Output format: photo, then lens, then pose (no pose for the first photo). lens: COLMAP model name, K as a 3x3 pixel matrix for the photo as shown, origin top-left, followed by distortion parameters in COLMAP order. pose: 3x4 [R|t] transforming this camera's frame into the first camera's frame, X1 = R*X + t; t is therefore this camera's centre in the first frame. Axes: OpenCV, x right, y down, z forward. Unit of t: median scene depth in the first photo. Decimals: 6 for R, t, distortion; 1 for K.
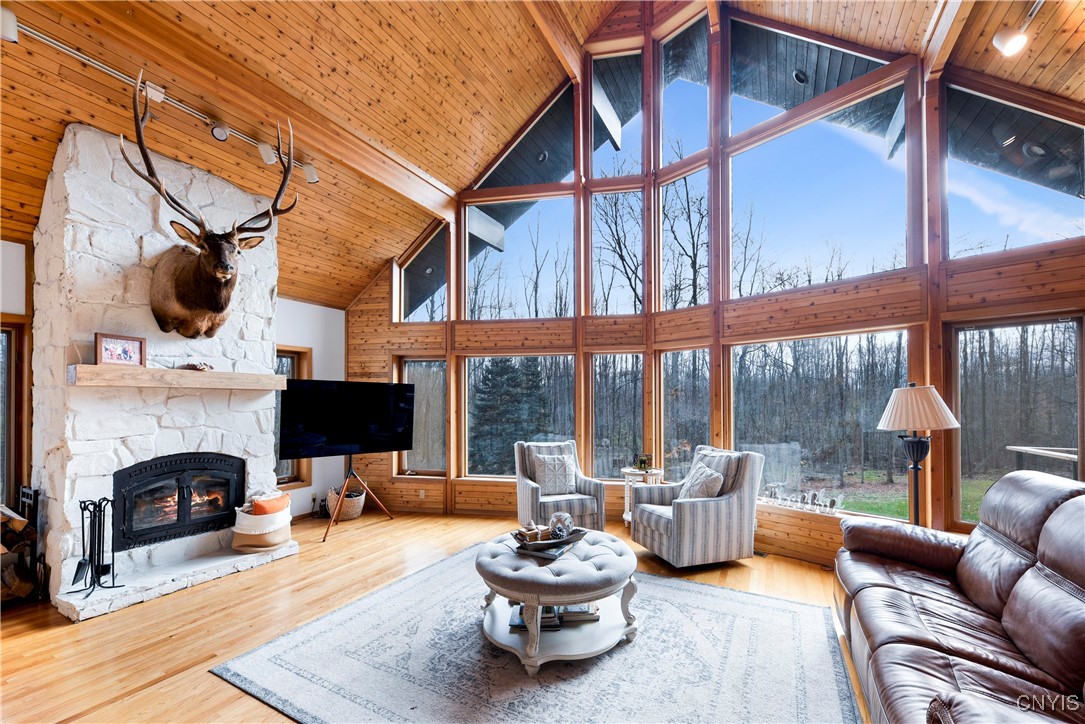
lens RADIAL K [[427.4, 0, 540.6], [0, 427.4, 398.3], [0, 0, 1]] dist [0.000090, -0.000108]
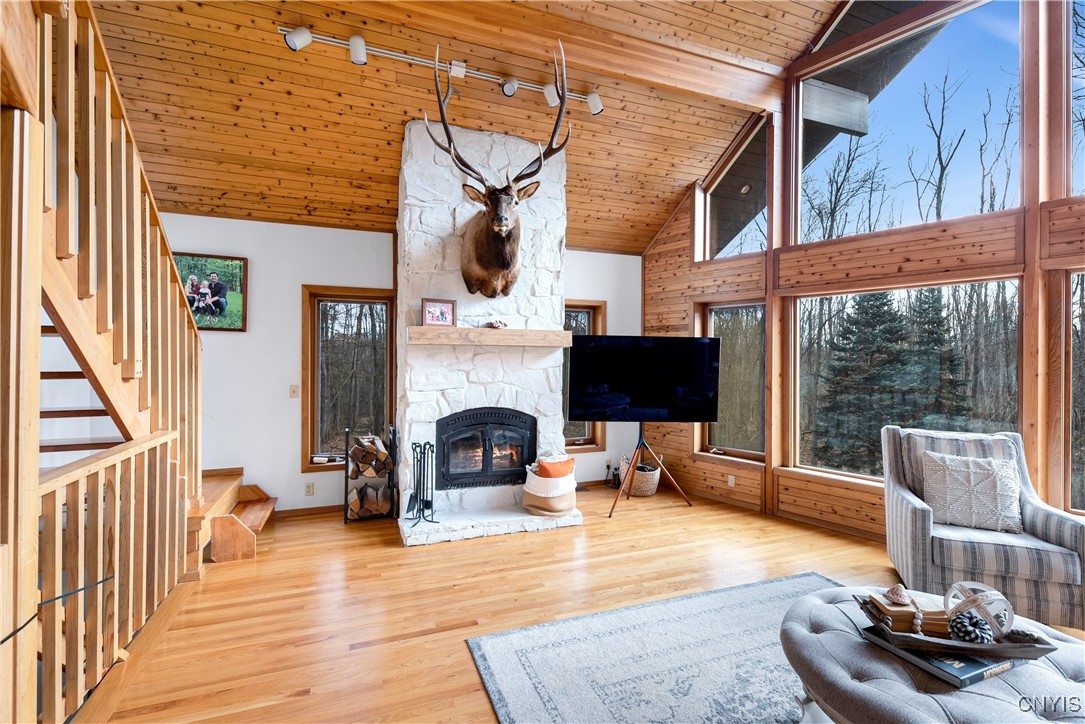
lens RADIAL K [[463.7, 0, 537.6], [0, 463.7, 359.7], [0, 0, 1]] dist [0.014929, -0.004417]
pose [[0.751784, 0.006014, -0.659382, 0.016024], [-0.002793, 0.999978, 0.005936, 0.003229], [0.659404, -0.002621, 0.751784, 0.200129]]
